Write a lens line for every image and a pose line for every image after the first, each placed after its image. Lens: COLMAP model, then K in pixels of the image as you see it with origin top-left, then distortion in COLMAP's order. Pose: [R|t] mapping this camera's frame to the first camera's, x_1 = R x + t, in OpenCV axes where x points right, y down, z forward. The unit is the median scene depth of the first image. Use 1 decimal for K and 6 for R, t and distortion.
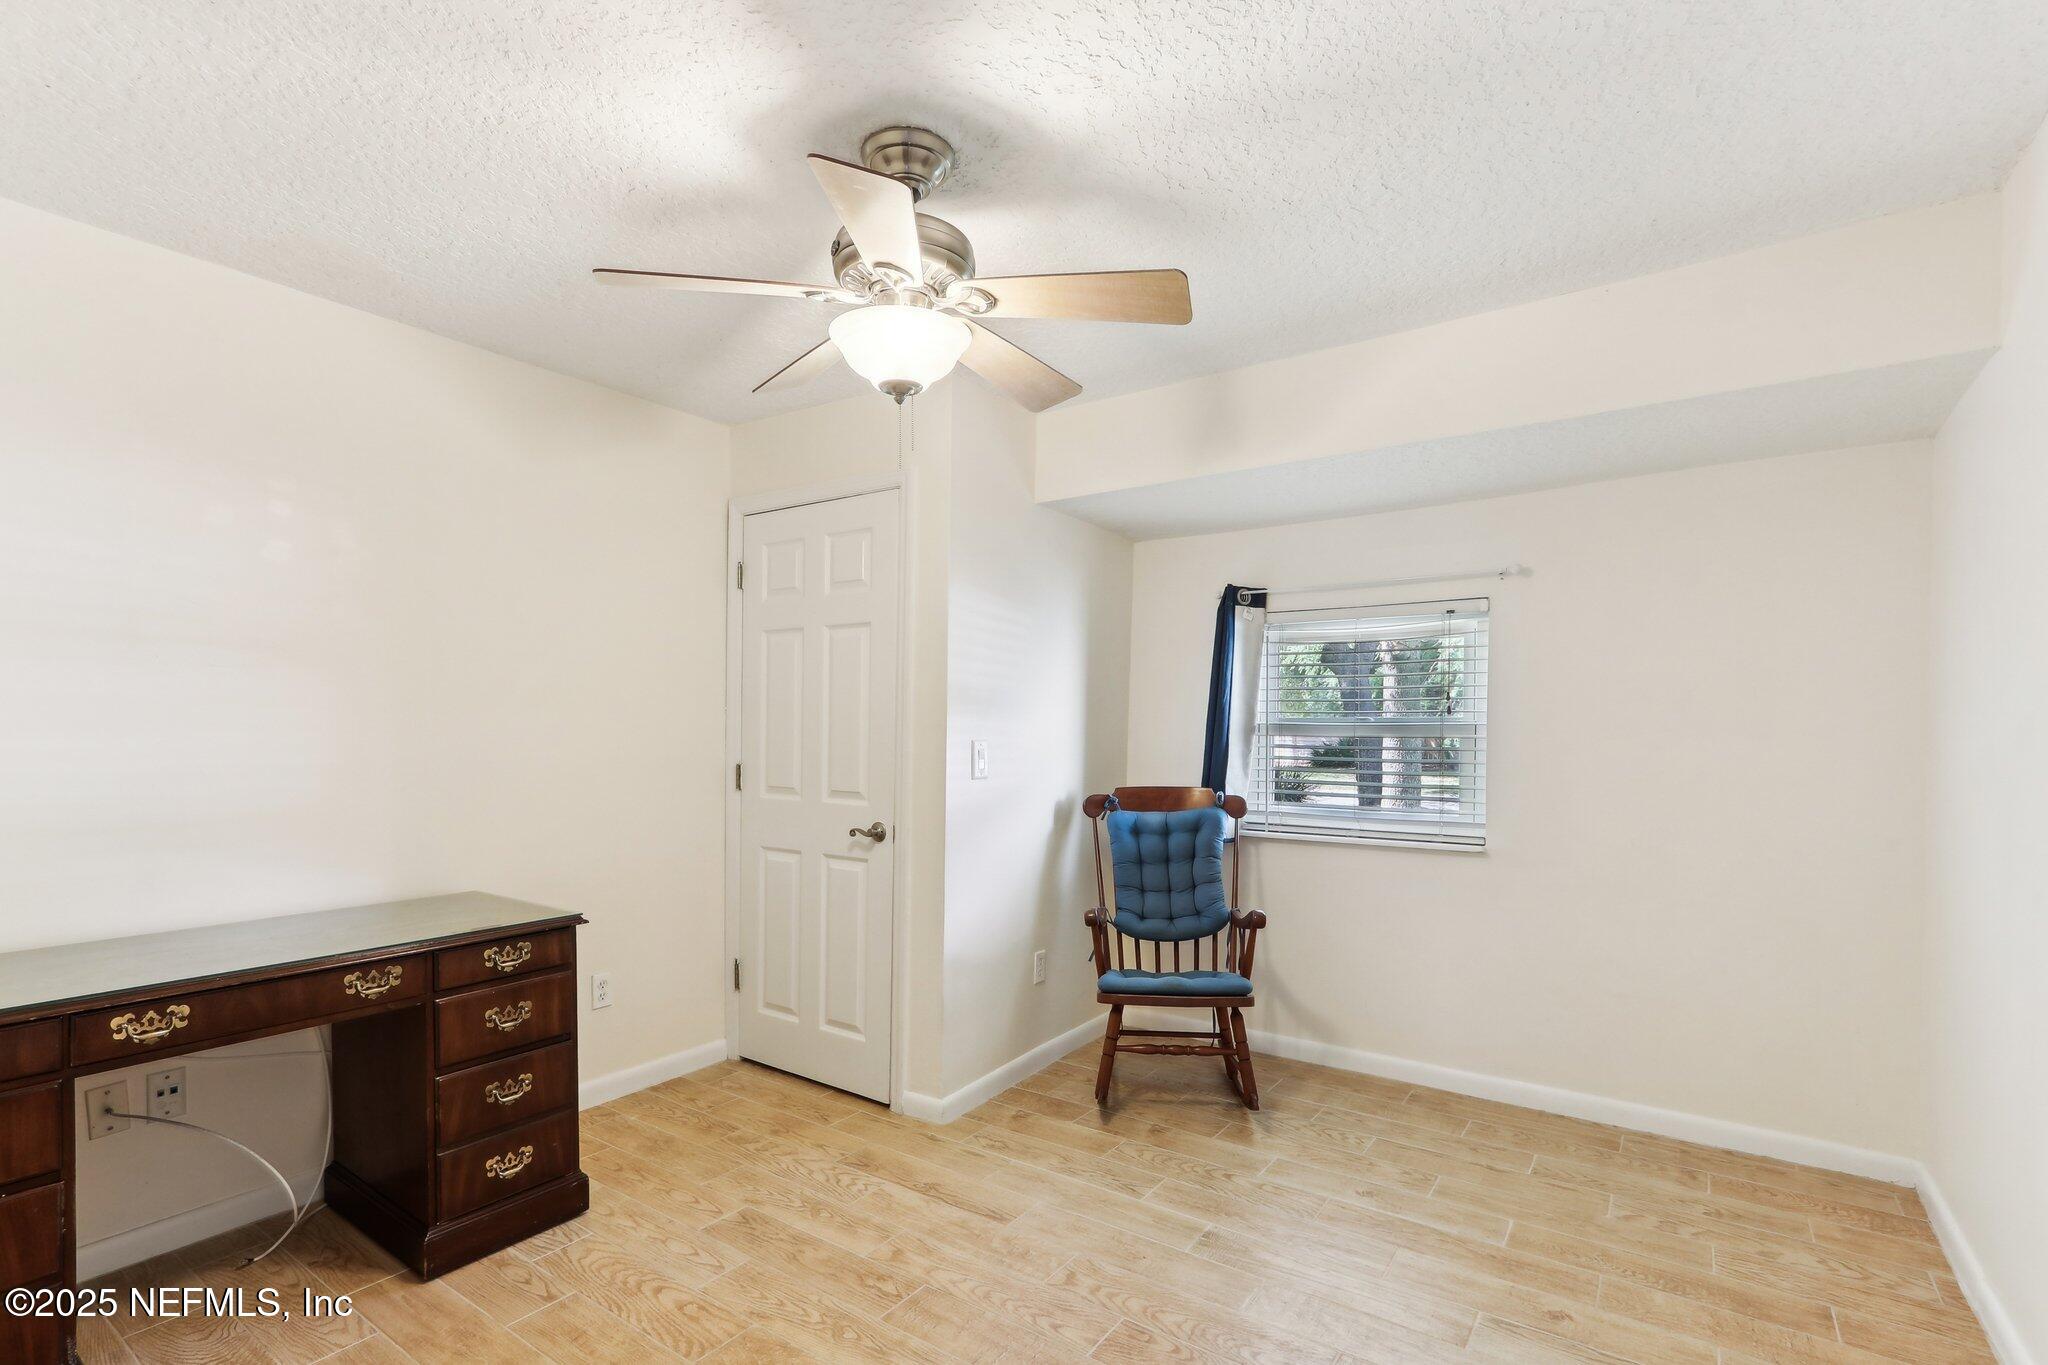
lens RADIAL K [[928.6, 0, 1015.3], [0, 928.6, 726.9], [0, 0, 1]] dist [0.001362, 0.000242]
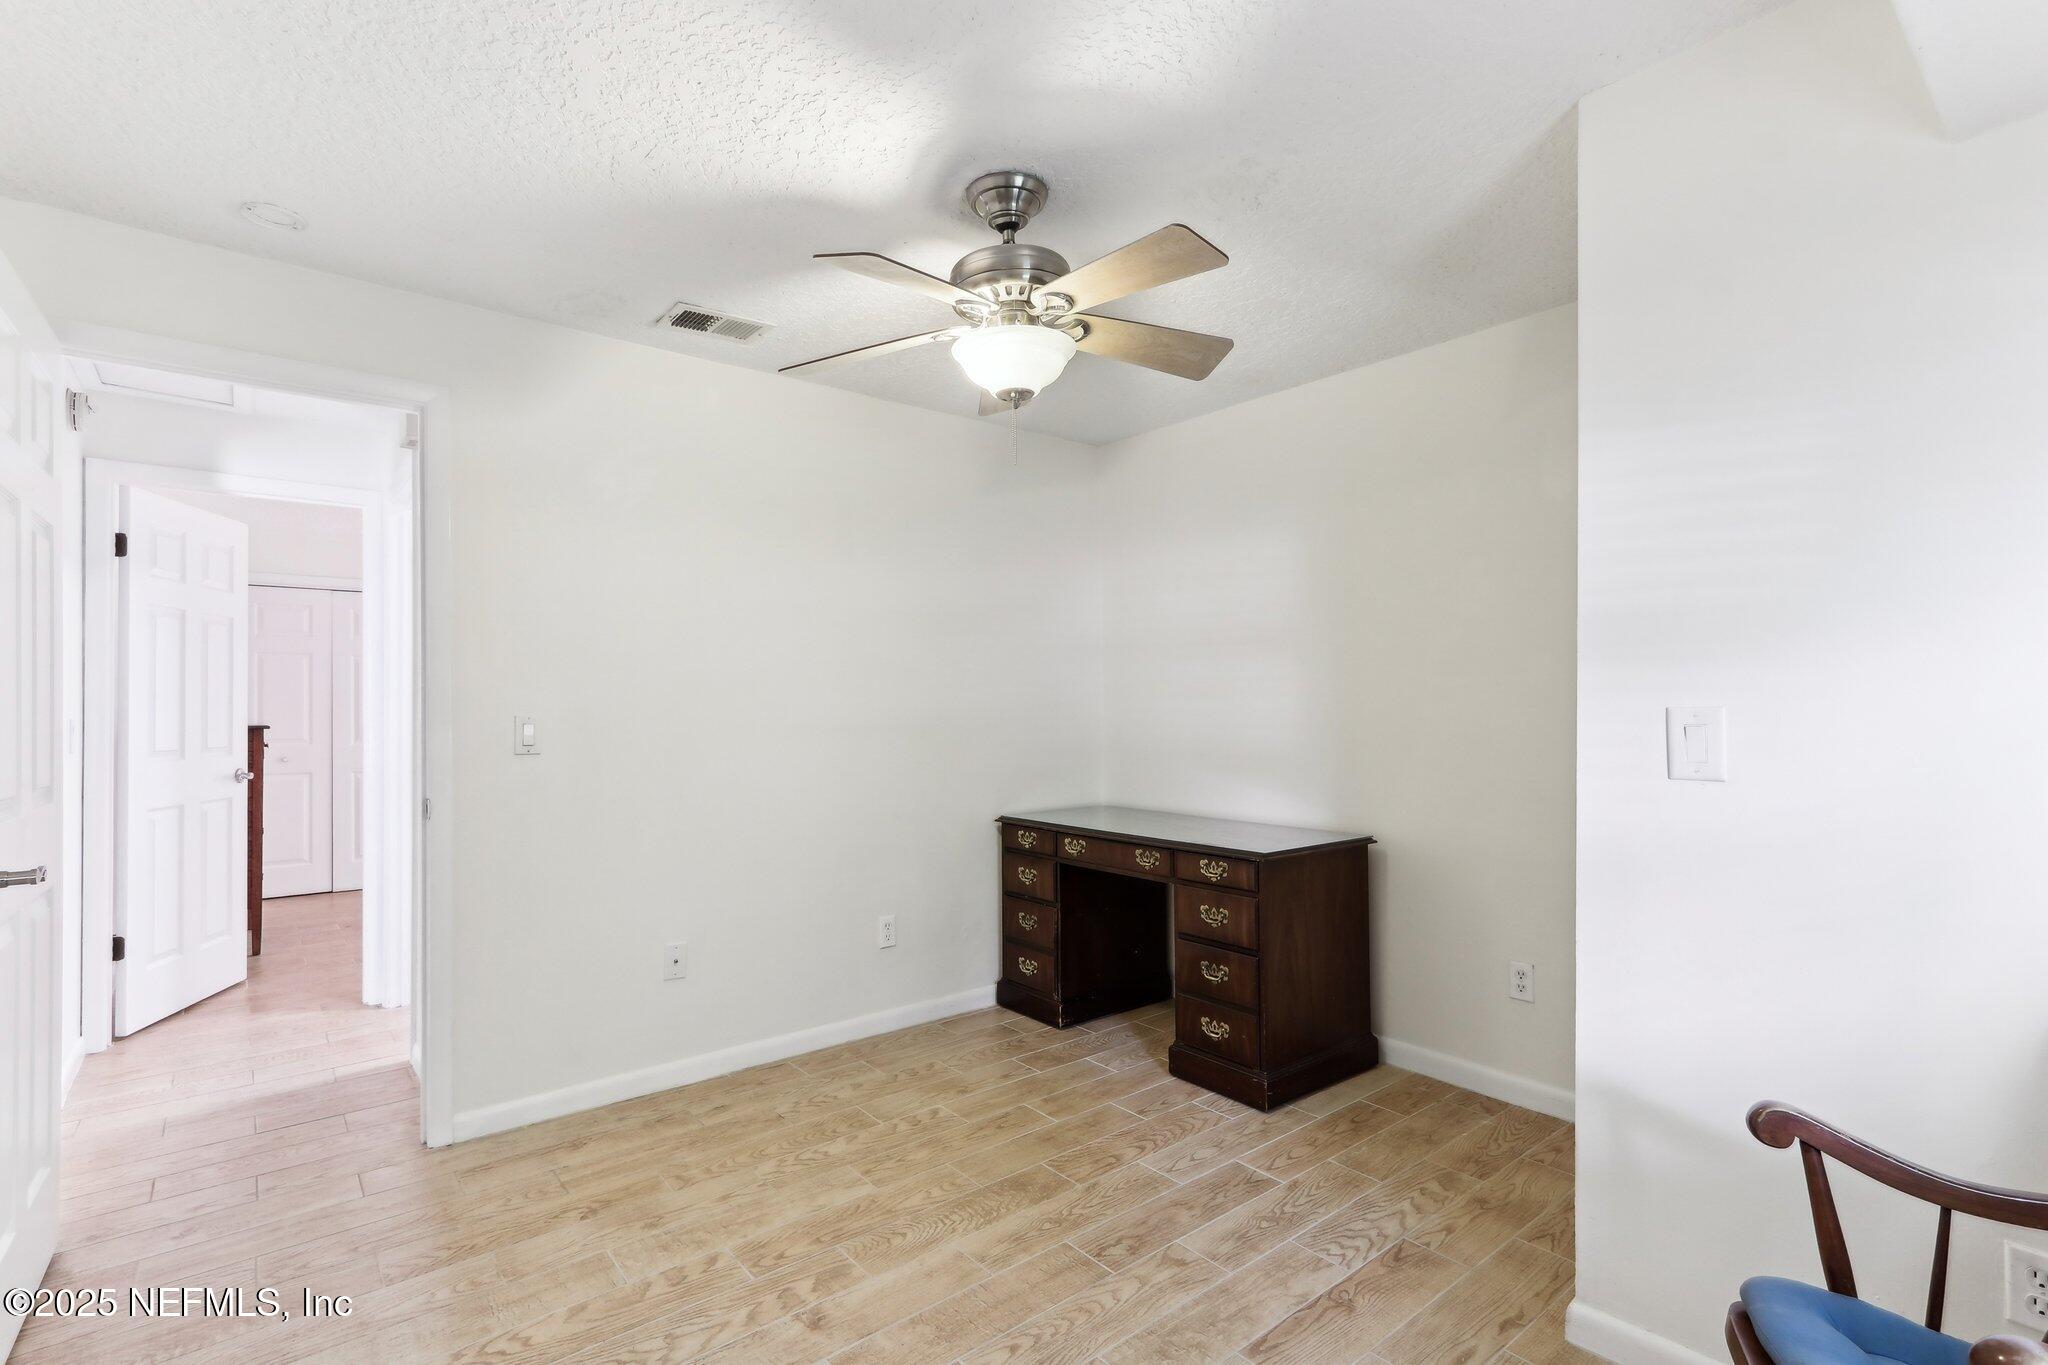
lens RADIAL K [[972.0, 0, 1024.0], [0, 972.0, 682.5], [0, 0, 1]] dist [-0.000845, -0.000181]
pose [[-0.264261, -0.016705, -0.964306, 0.844042], [0.012799, 0.999701, -0.020826, 0.007817], [0.964366, -0.017846, -0.263968, 1.101134]]
